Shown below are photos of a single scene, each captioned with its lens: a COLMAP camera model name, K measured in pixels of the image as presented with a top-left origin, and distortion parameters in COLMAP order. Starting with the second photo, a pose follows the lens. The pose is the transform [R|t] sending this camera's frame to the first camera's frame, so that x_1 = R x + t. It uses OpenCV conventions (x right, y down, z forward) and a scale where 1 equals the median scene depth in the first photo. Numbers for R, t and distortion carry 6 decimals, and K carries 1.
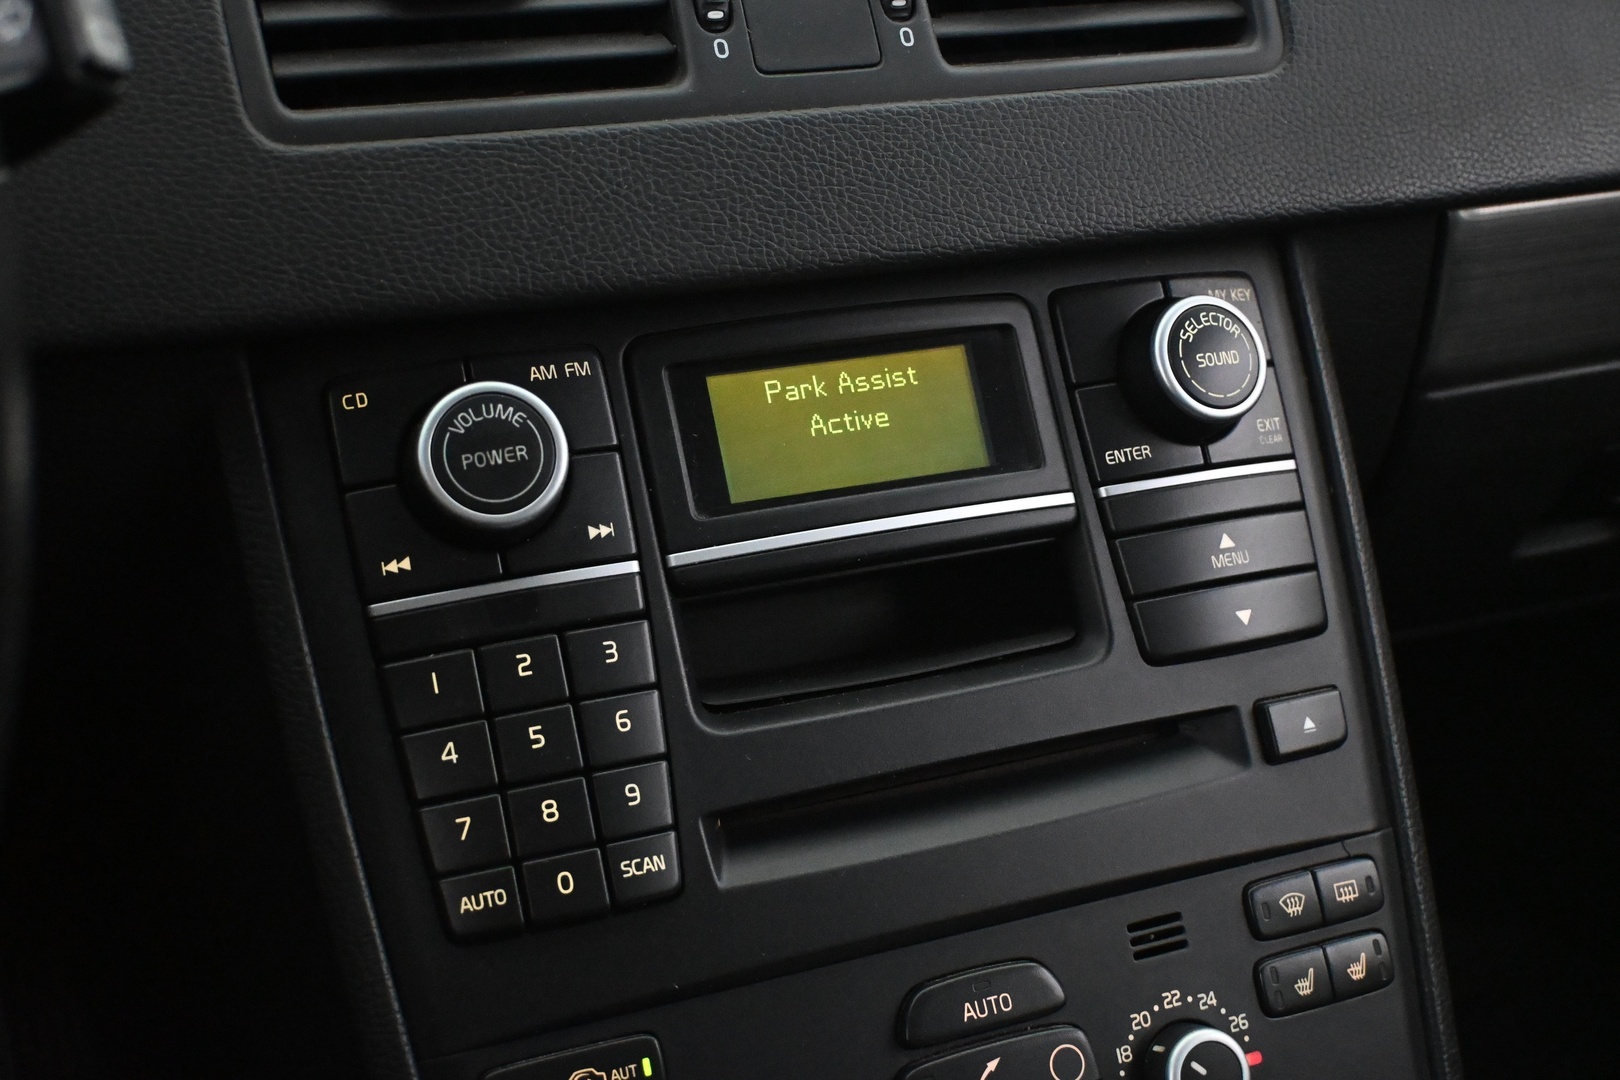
lens RADIAL K [[2041.6, 0, 810.0], [0, 2041.6, 540.0], [0, 0, 1]] dist [0.004810, -0.000297]
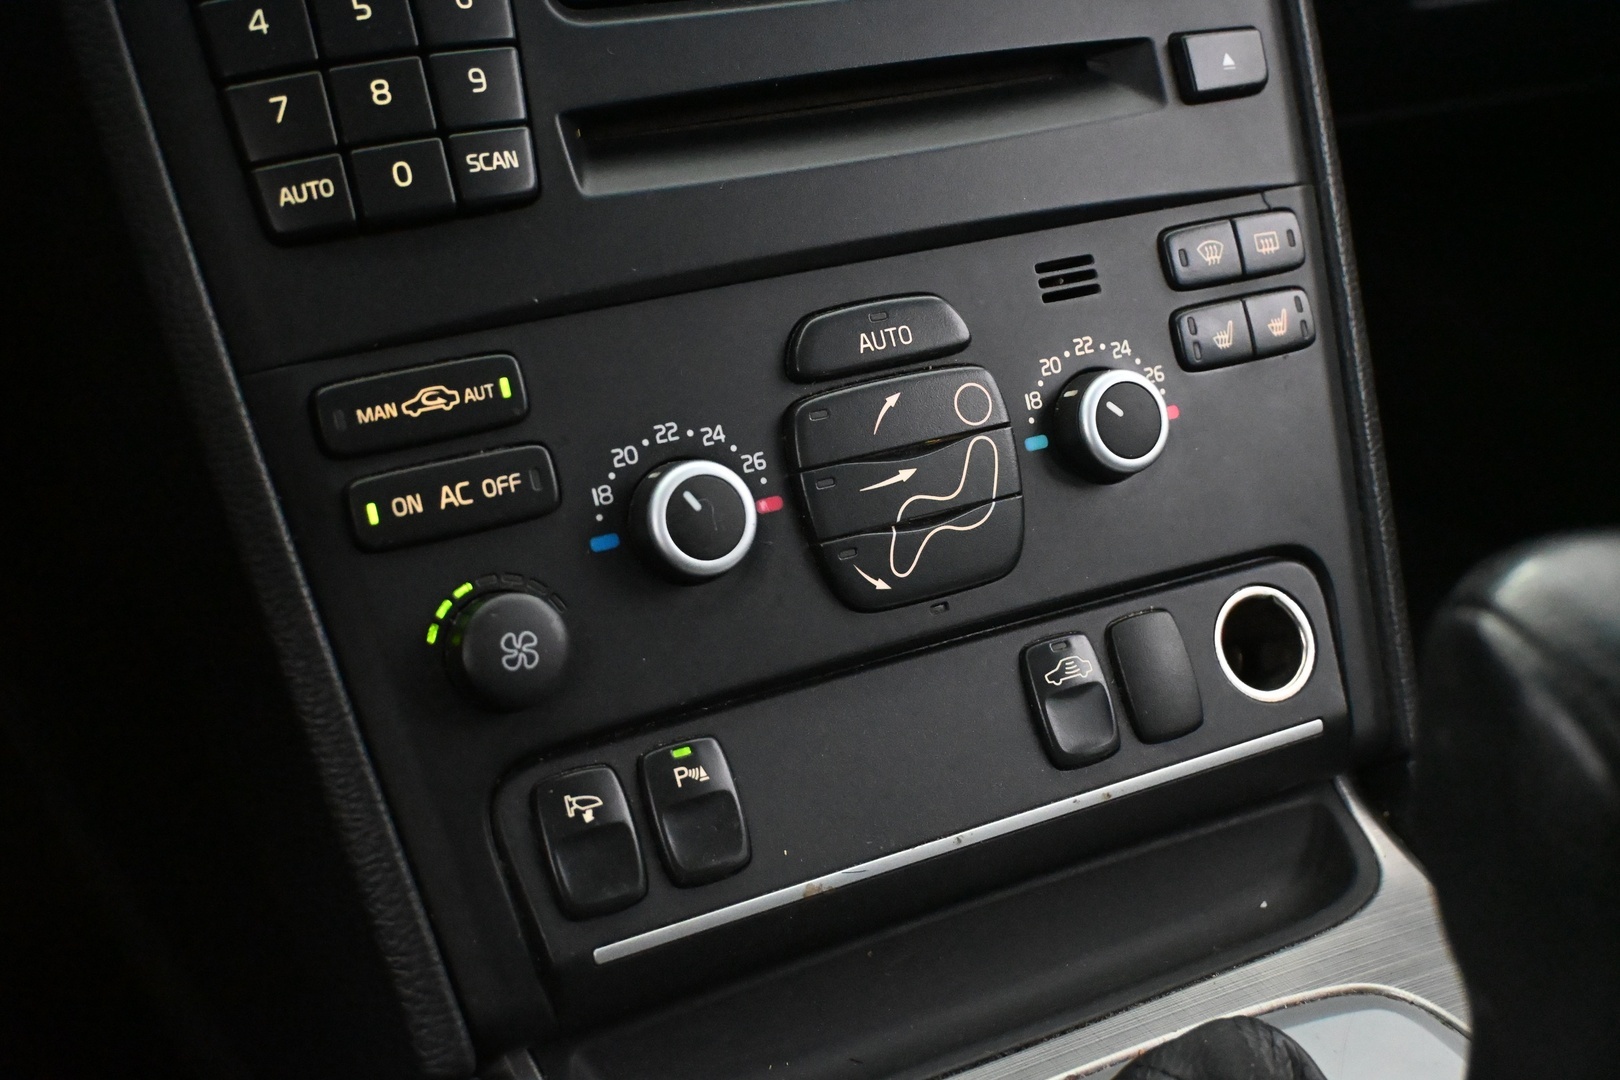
lens RADIAL K [[1929.0, 0, 810.0], [0, 1929.0, 540.0], [0, 0, 1]] dist [-0.002739, 0.002831]
pose [[0.997240, -0.025953, 0.069560, -0.007553], [0.016844, 0.991570, 0.128470, 0.200943], [-0.072308, -0.126944, 0.989271, 0.145014]]
